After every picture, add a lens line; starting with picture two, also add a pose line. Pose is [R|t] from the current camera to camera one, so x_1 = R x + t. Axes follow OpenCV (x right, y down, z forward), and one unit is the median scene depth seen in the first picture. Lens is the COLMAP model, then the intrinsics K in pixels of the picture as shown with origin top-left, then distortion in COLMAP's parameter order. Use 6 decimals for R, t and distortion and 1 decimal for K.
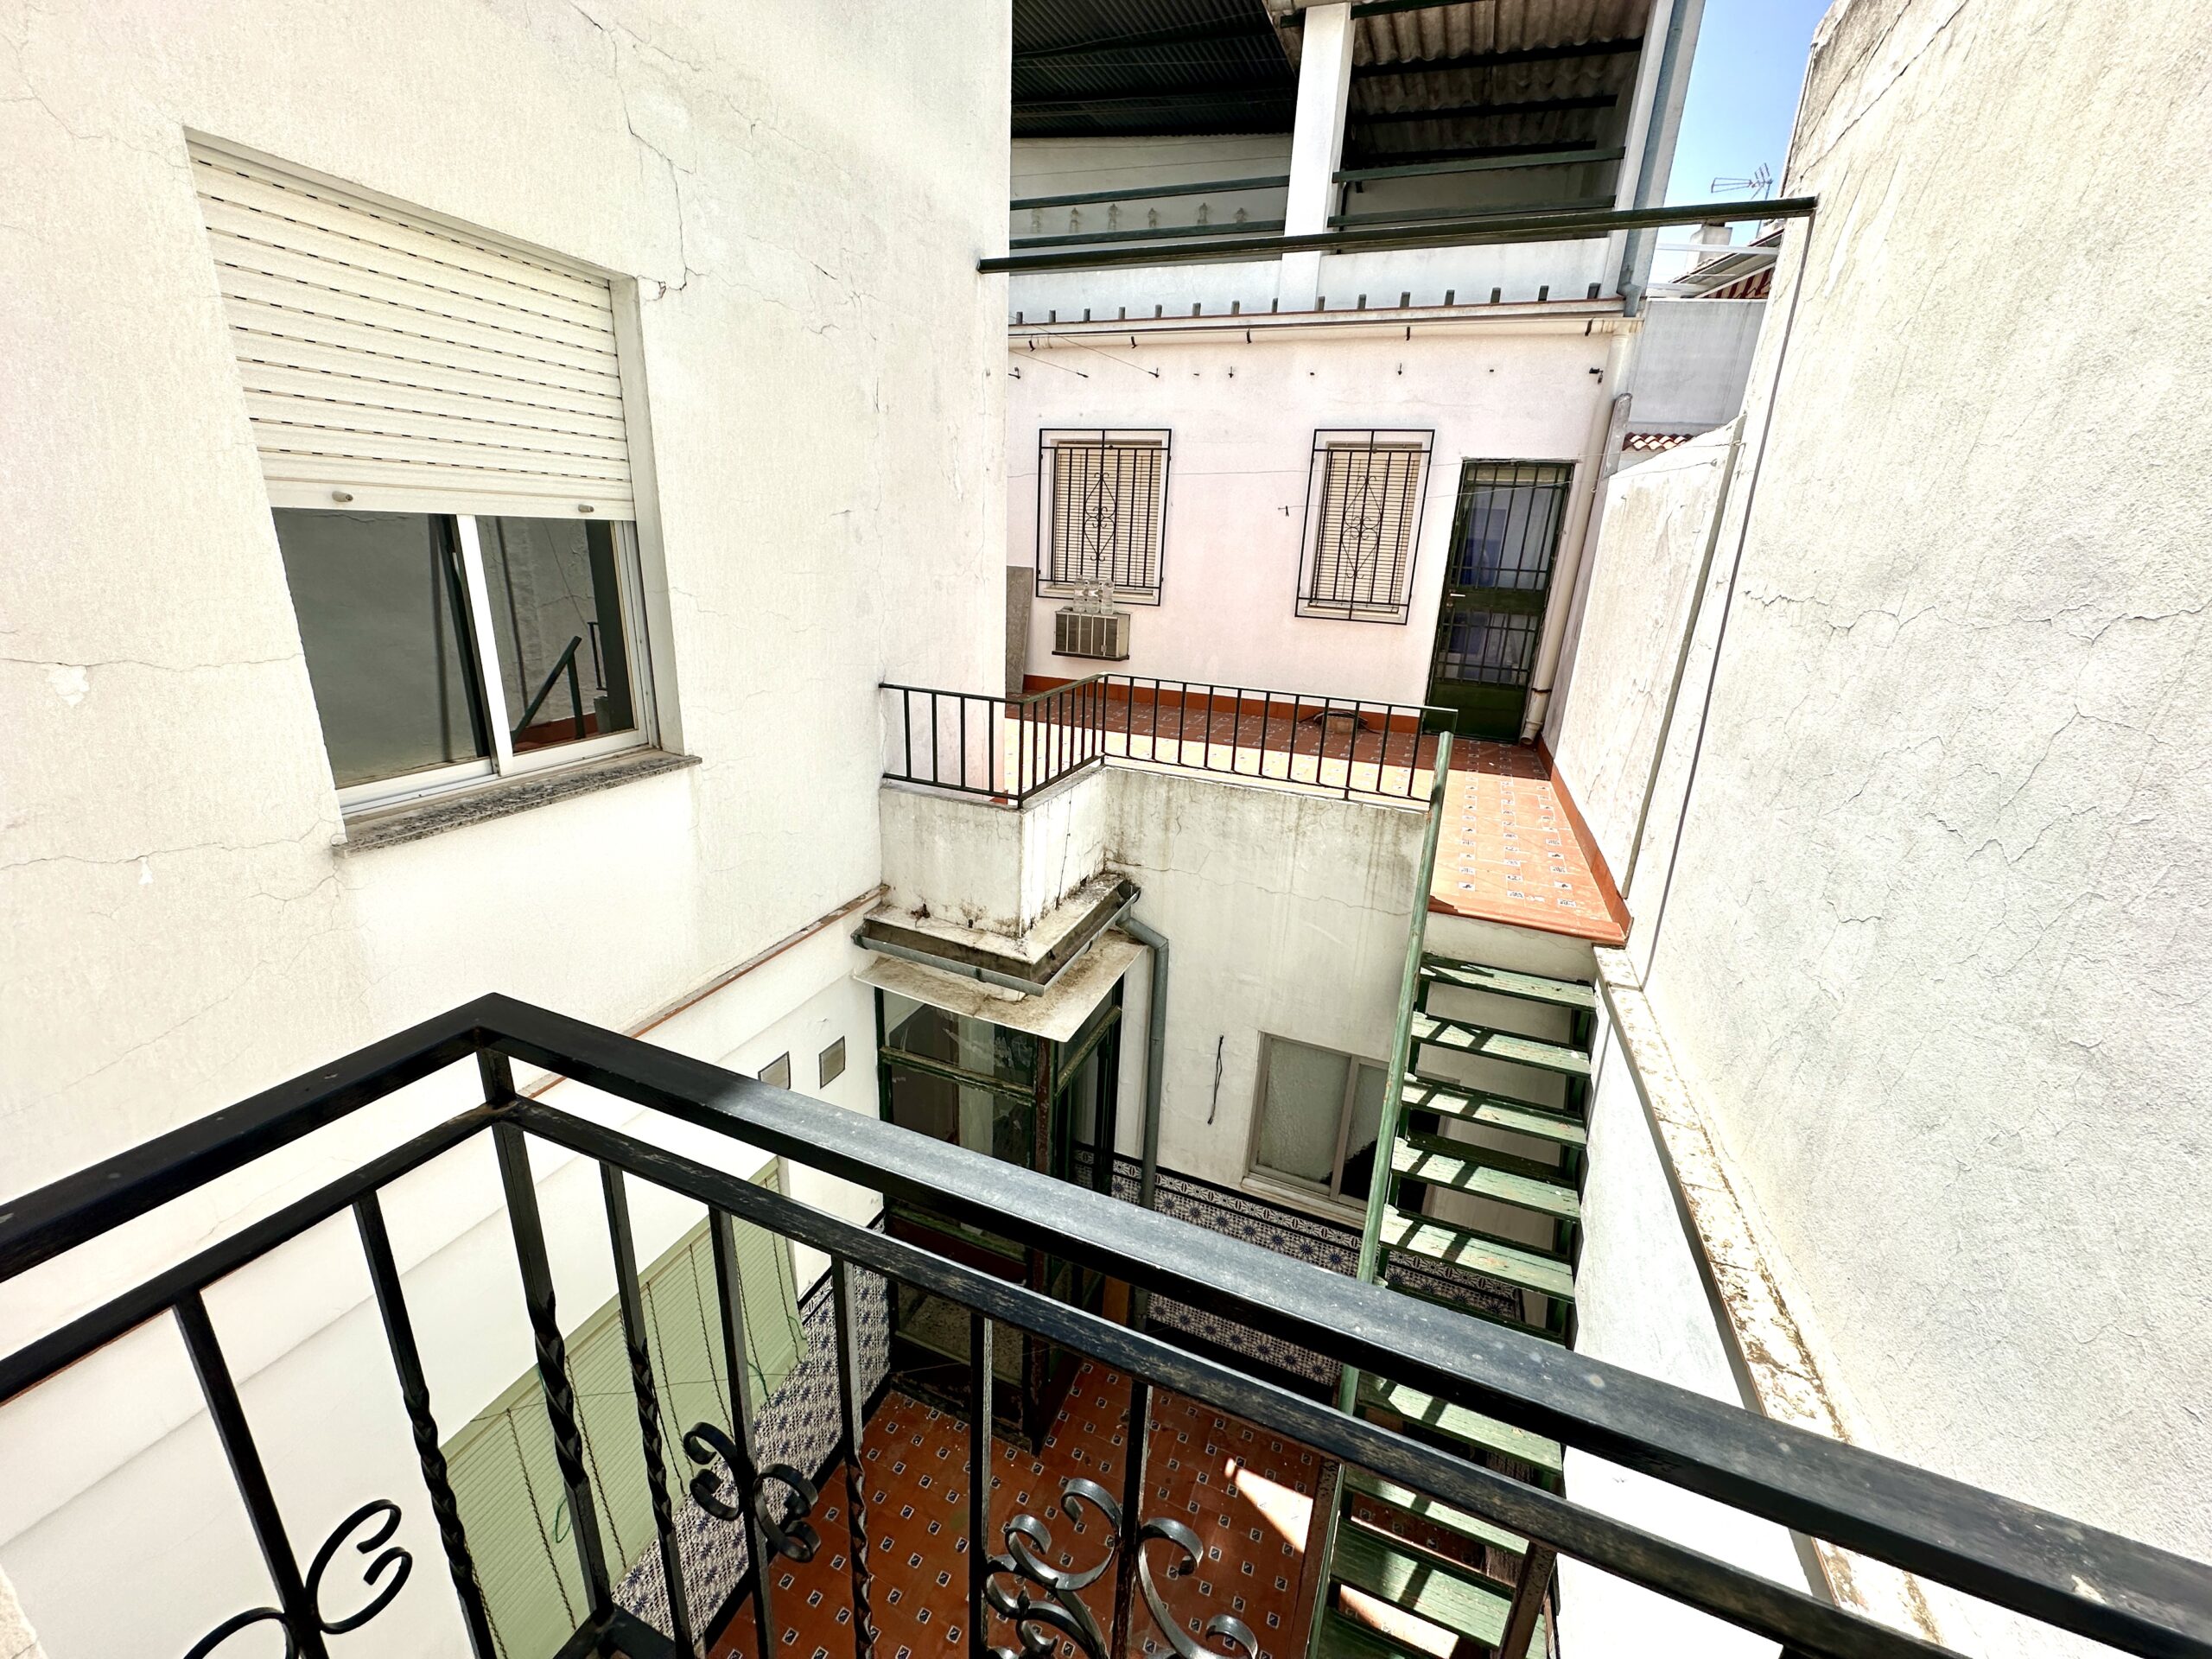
lens RADIAL K [[885.1, 0, 1105.9], [0, 885.1, 821.4], [0, 0, 1]] dist [-0.000857, 0.000252]
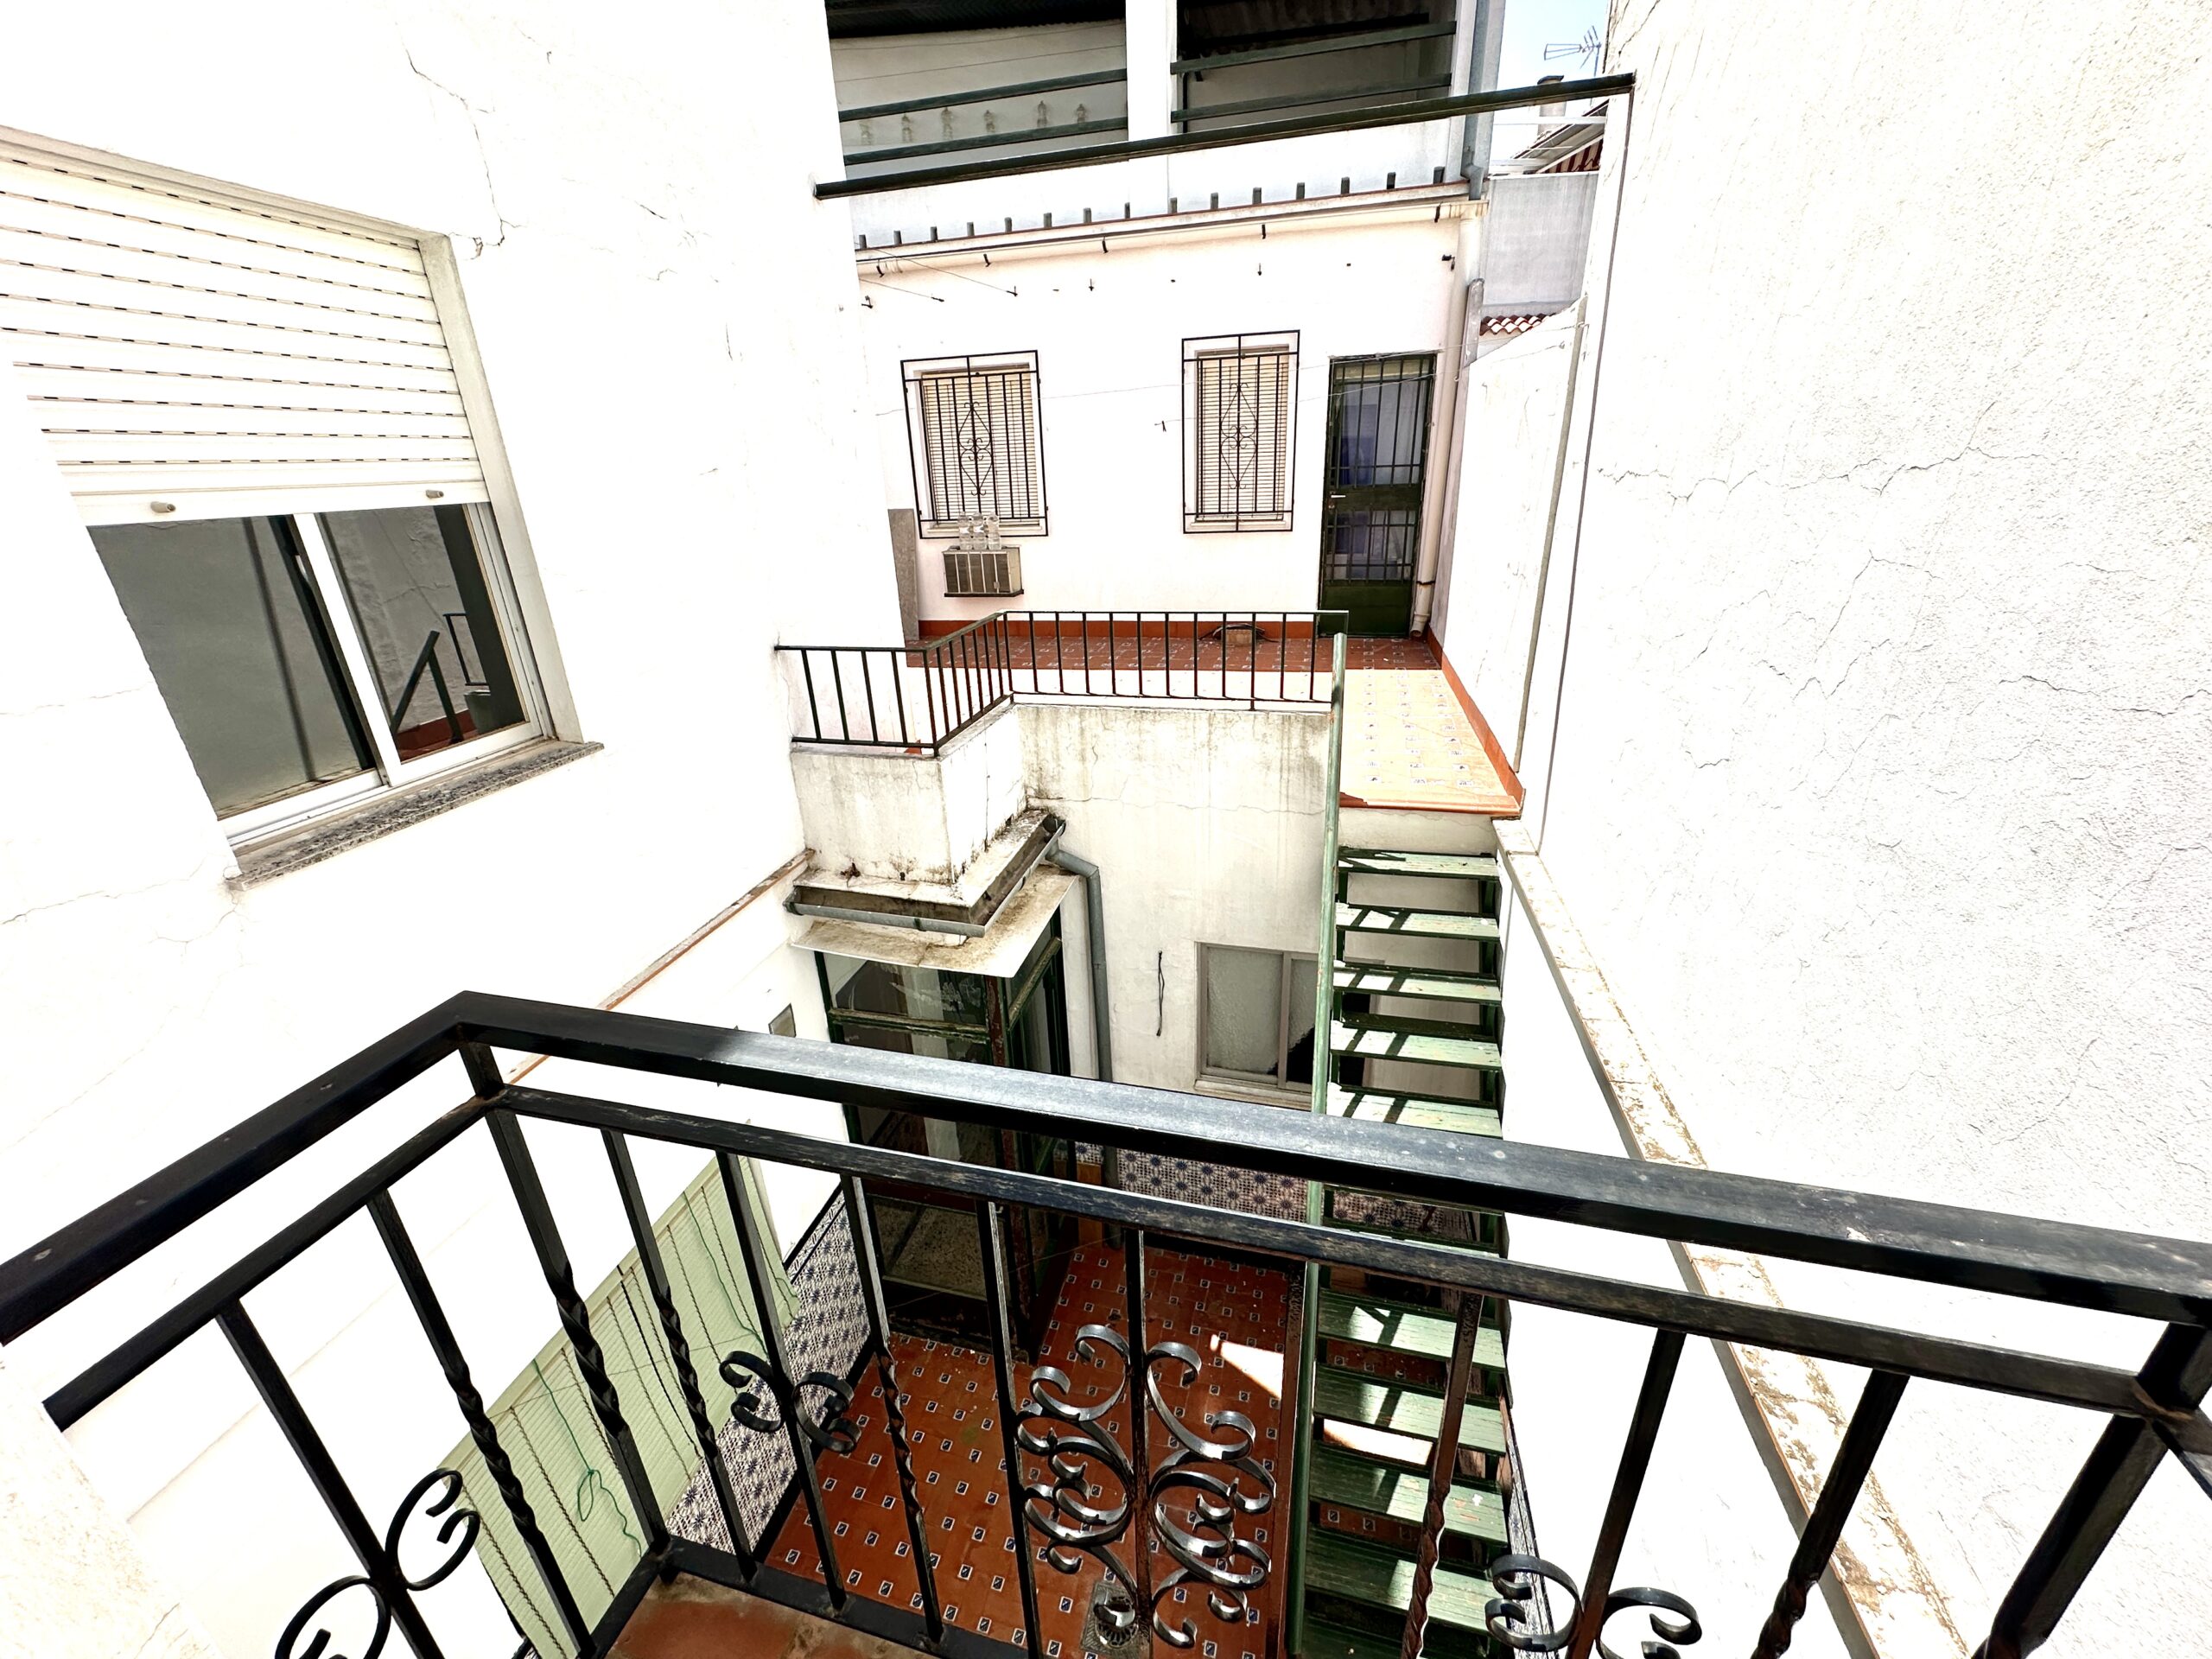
lens RADIAL K [[887.4, 0, 1107.2], [0, 887.4, 822.1], [0, 0, 1]] dist [-0.000584, 0.000519]
pose [[0.987915, -0.126885, 0.089015, -0.004903], [0.119872, 0.989548, 0.080157, 0.001505], [-0.098256, -0.068518, 0.992800, -0.019323]]
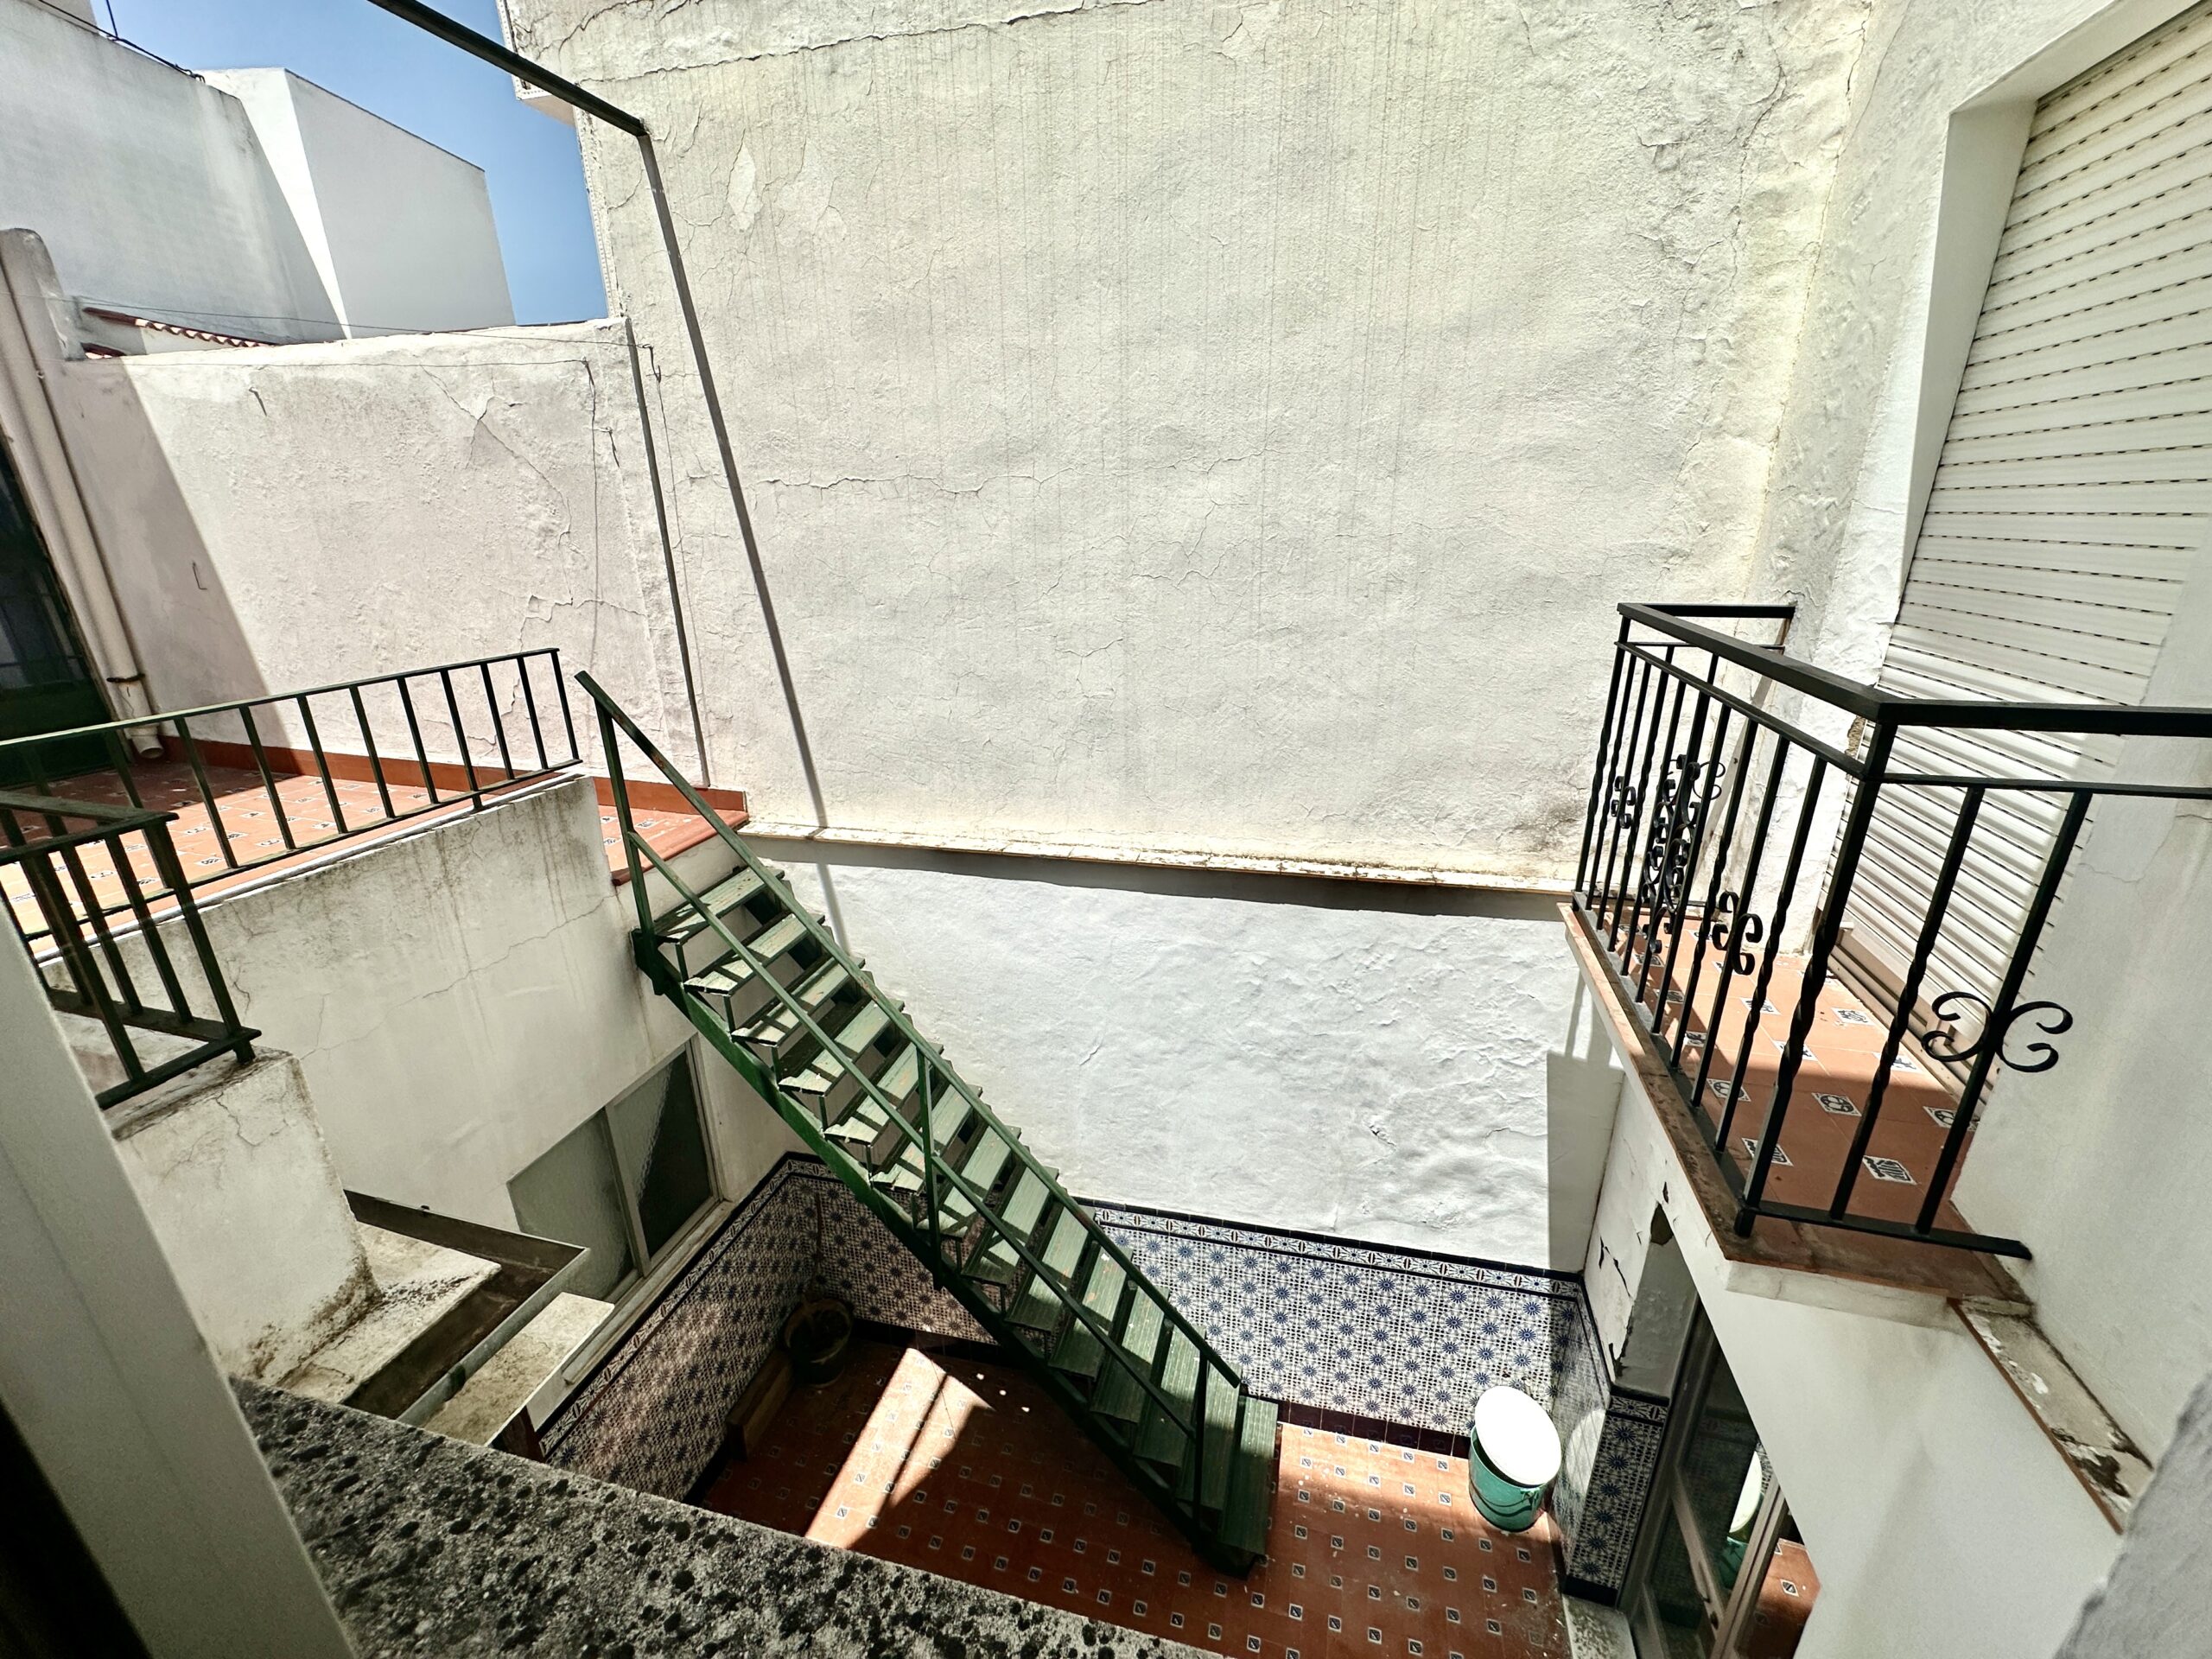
lens RADIAL K [[887.4, 0, 1107.2], [0, 887.4, 822.1], [0, 0, 1]] dist [-0.000584, 0.000519]
pose [[-0.127697, -0.369831, 0.920282, -0.464394], [0.312494, 0.865616, 0.391224, -0.140624], [-0.941297, 0.337541, 0.005034, 0.539751]]
